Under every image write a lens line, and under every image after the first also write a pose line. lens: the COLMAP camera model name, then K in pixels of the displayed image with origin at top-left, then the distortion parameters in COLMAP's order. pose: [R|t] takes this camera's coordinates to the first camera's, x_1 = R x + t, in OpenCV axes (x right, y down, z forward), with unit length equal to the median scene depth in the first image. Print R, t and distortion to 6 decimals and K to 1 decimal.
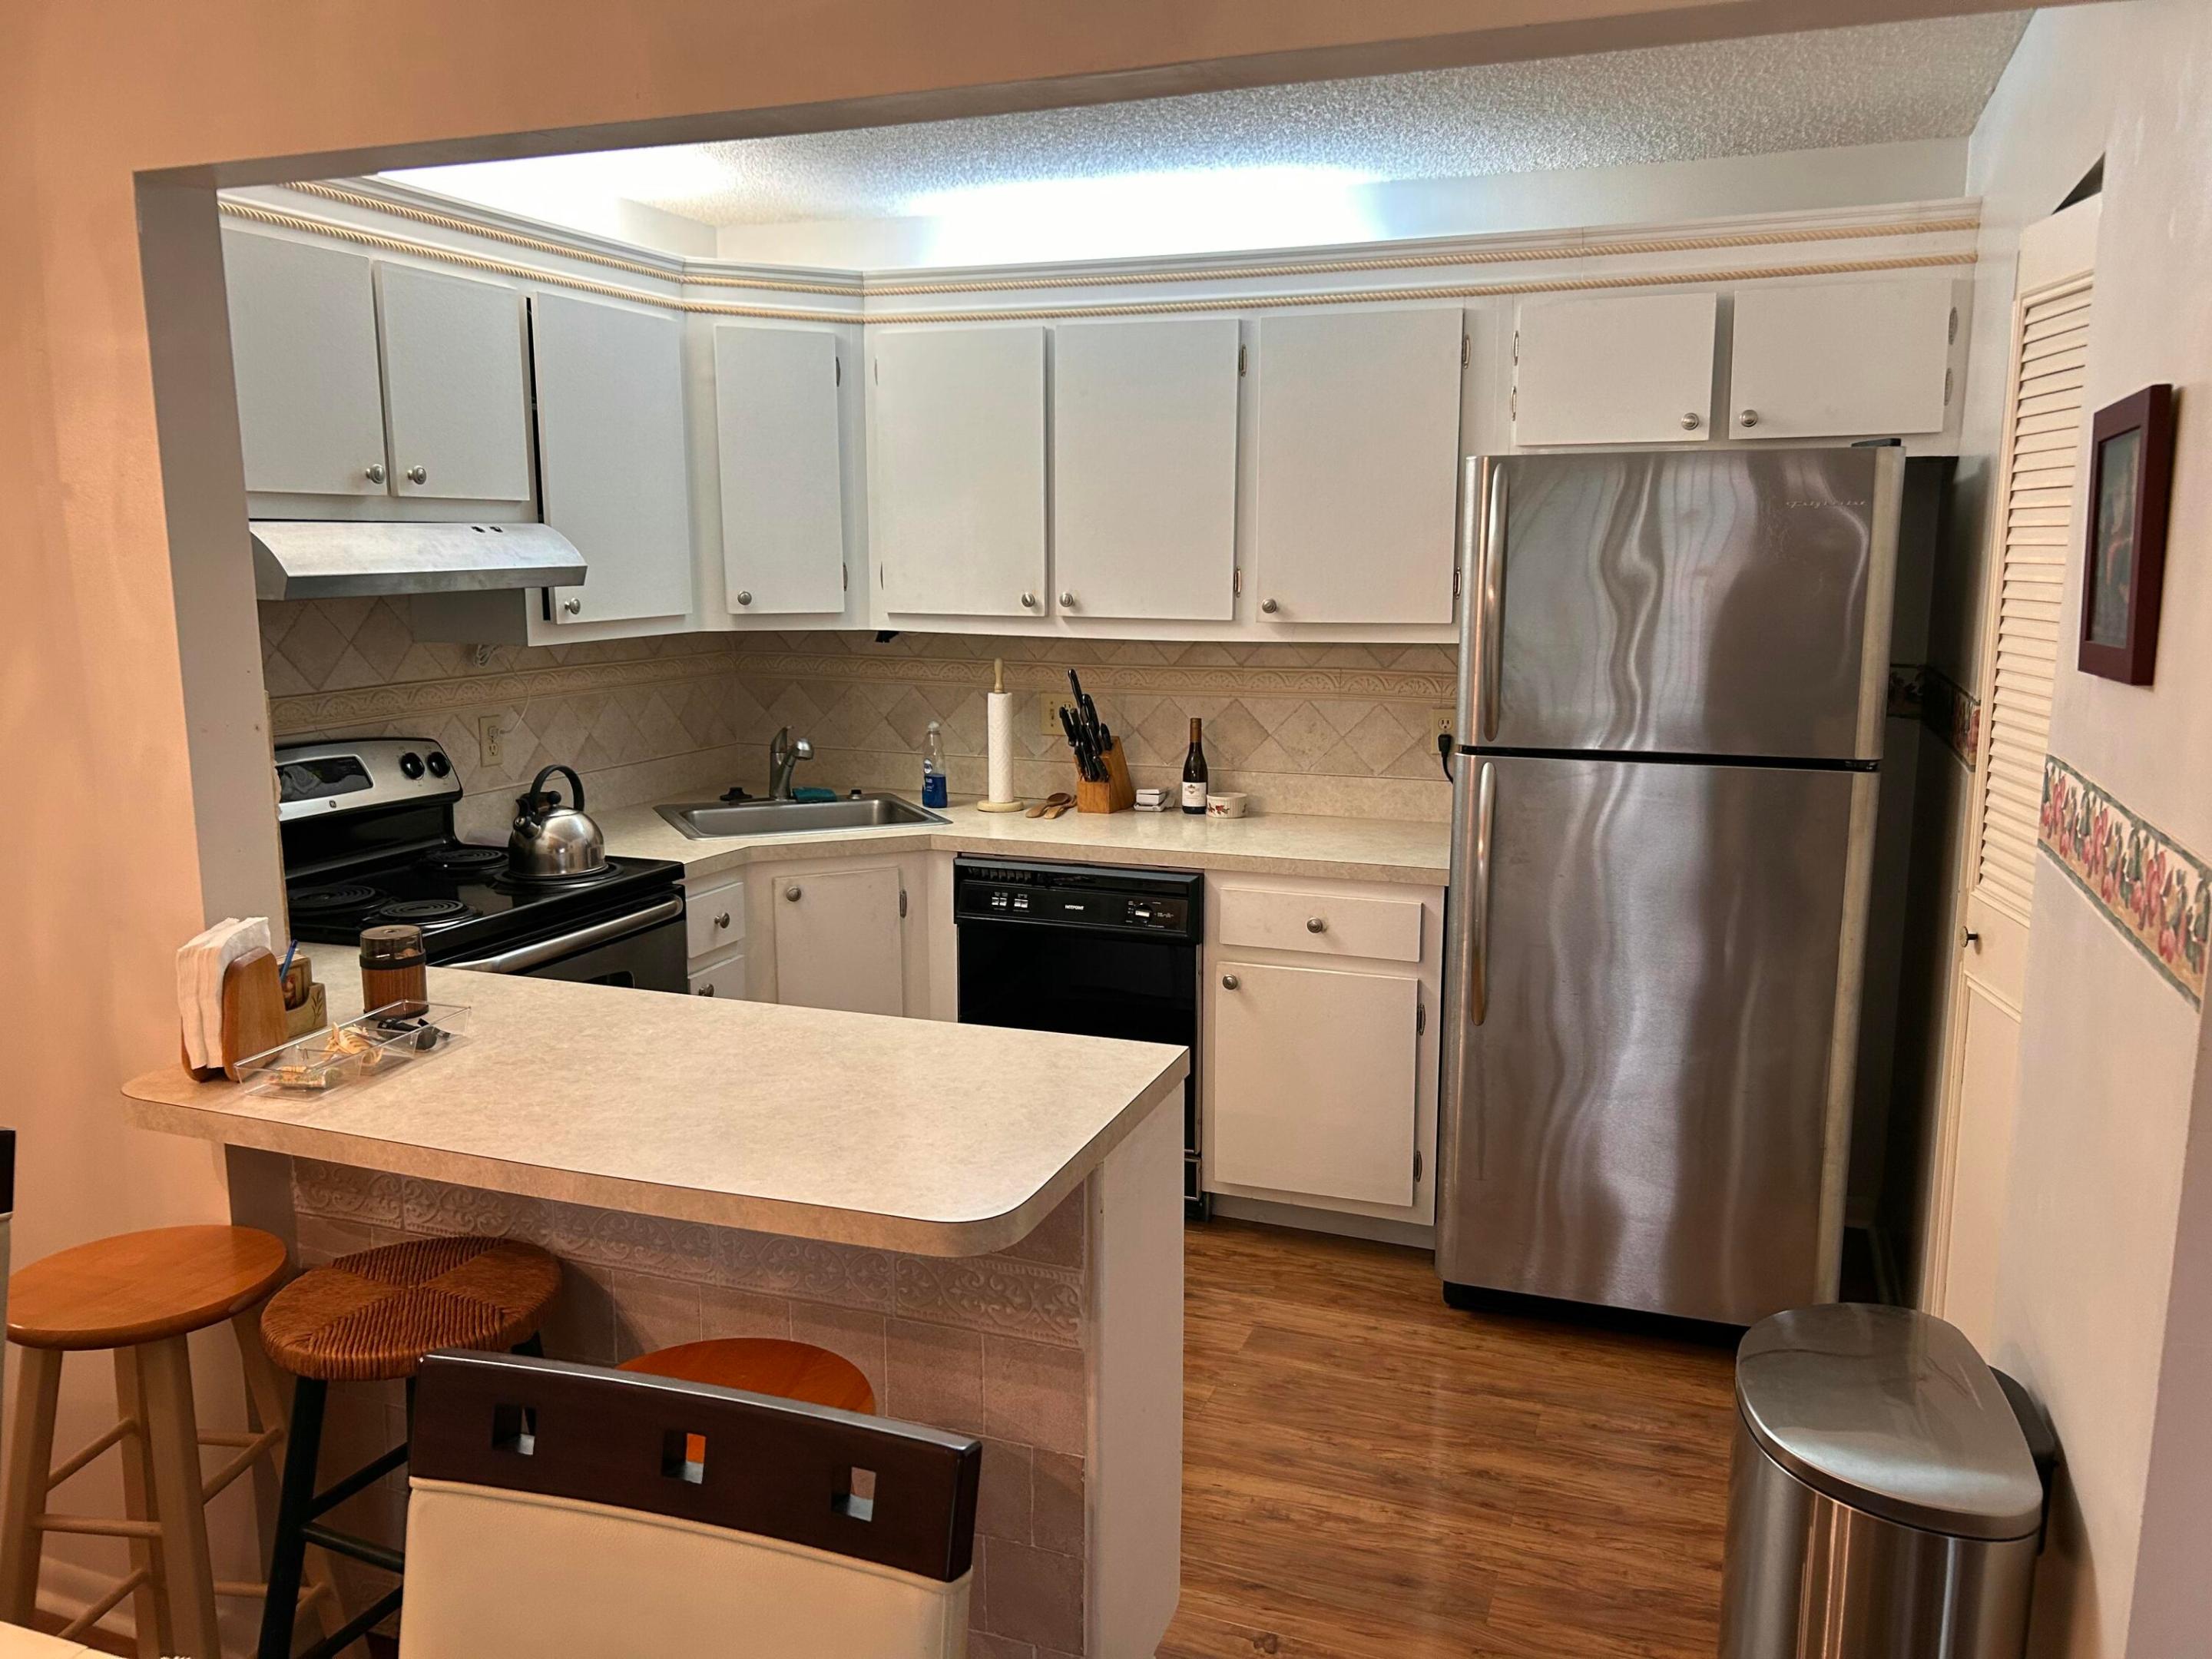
lens RADIAL K [[1669.7, 0, 1110.1], [0, 1669.7, 825.9], [0, 0, 1]] dist [0.018406, -0.037634]
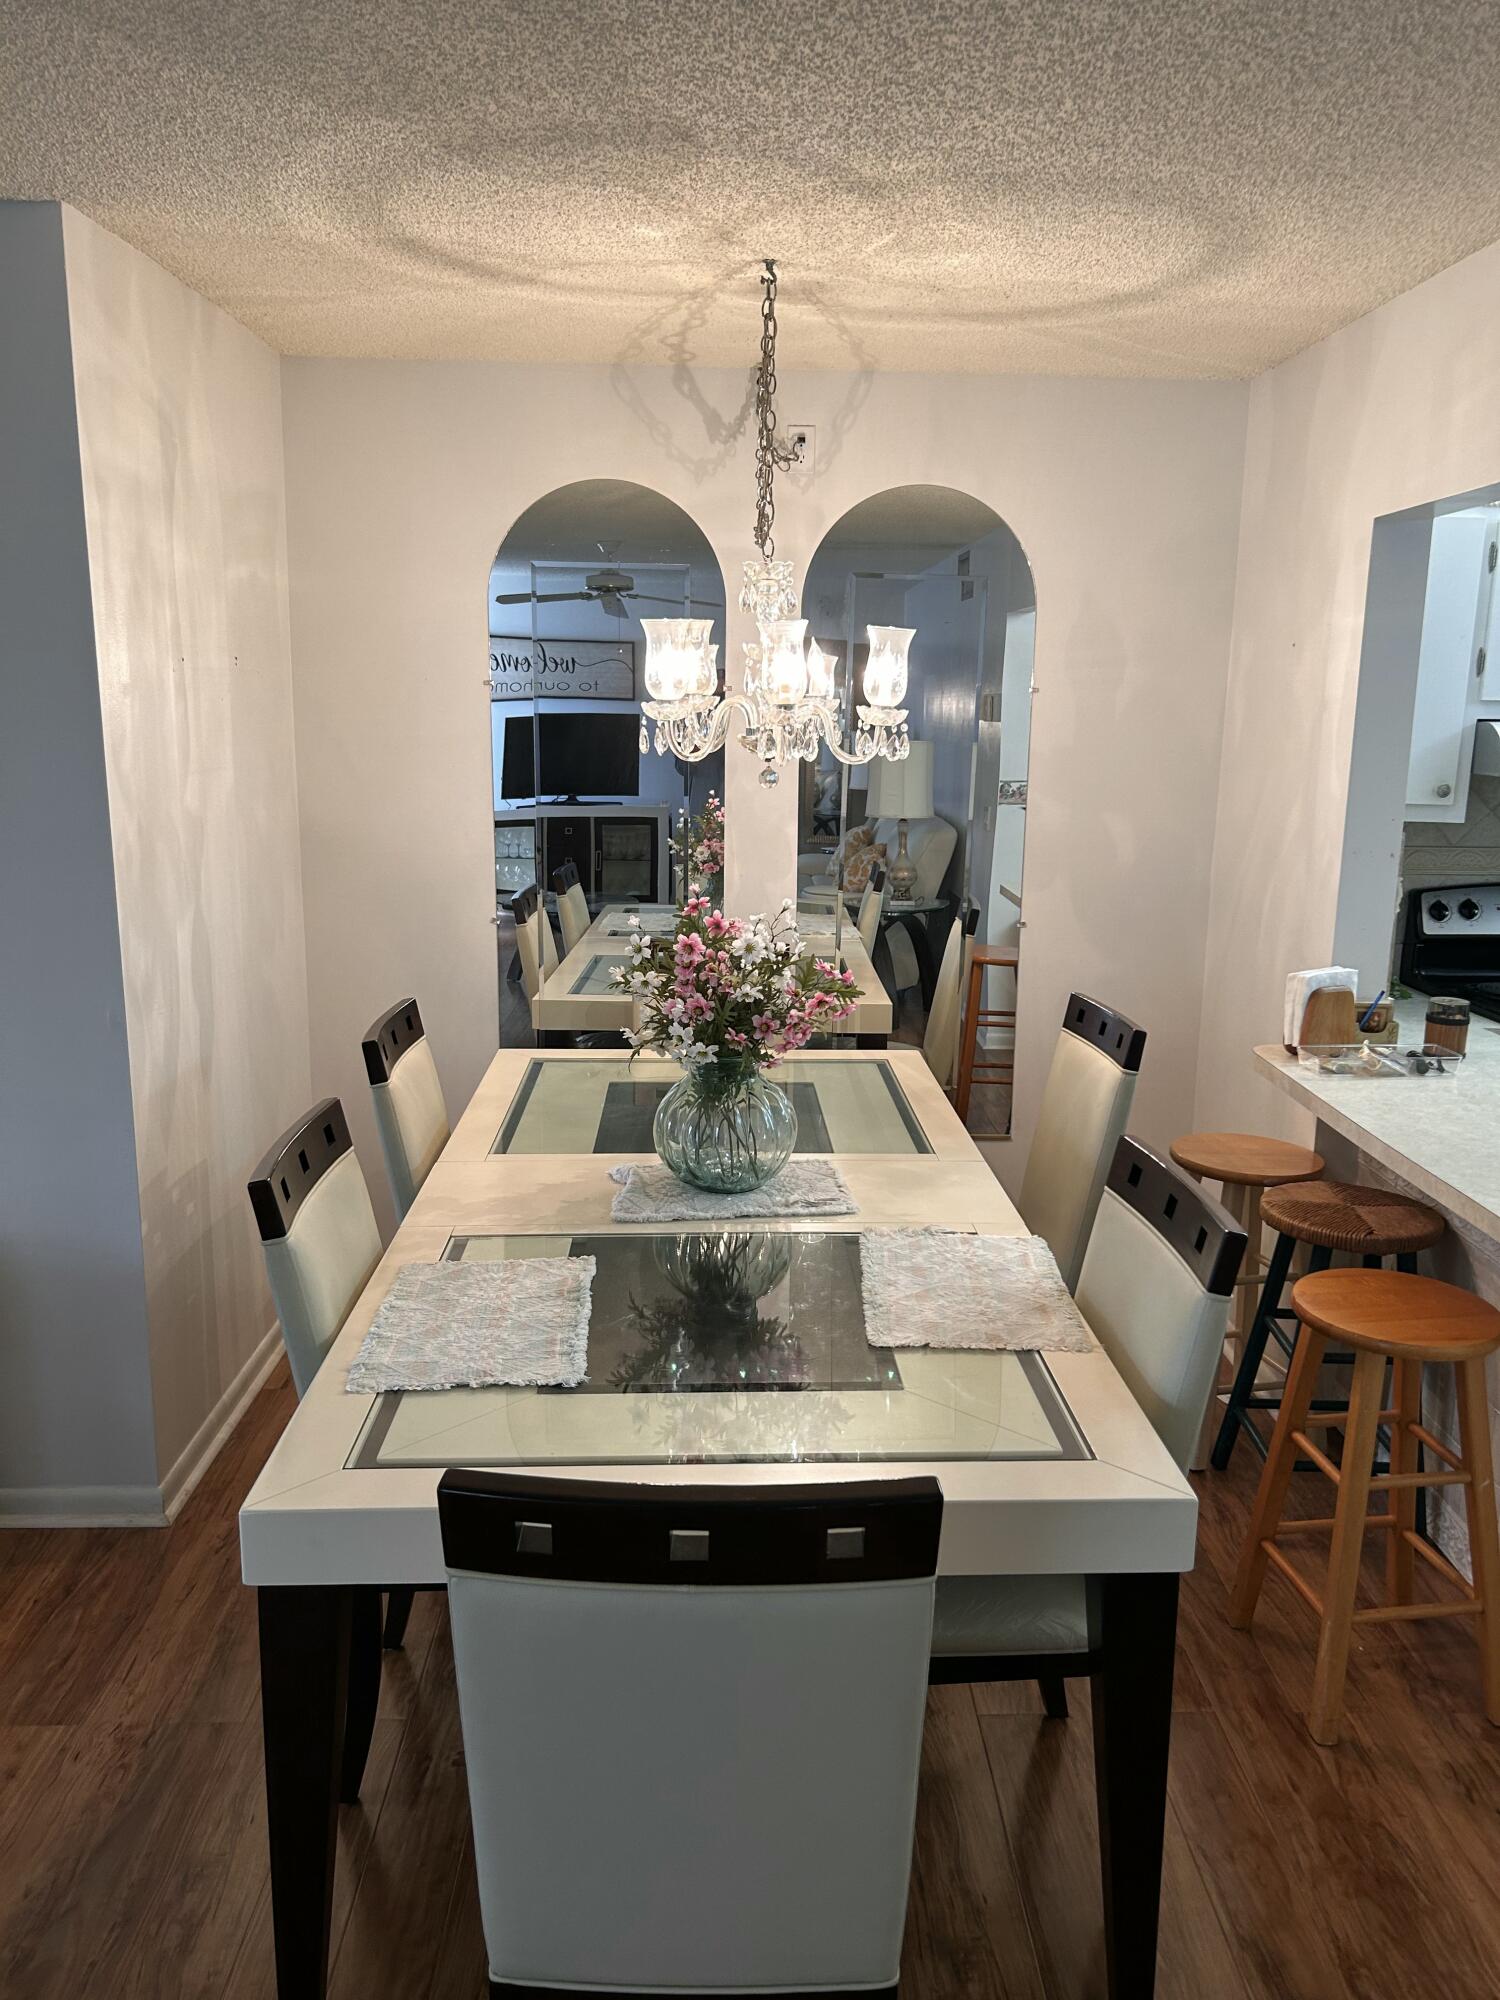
lens RADIAL K [[1509.6, 0, 751.7], [0, 1509.6, 1003.5], [0, 0, 1]] dist [0.018406, -0.037634]
pose [[0.374404, 0.197170, -0.906060, 0.634000], [-0.167630, 0.975424, 0.142997, -0.026315], [0.911988, 0.098344, 0.398255, -0.126059]]
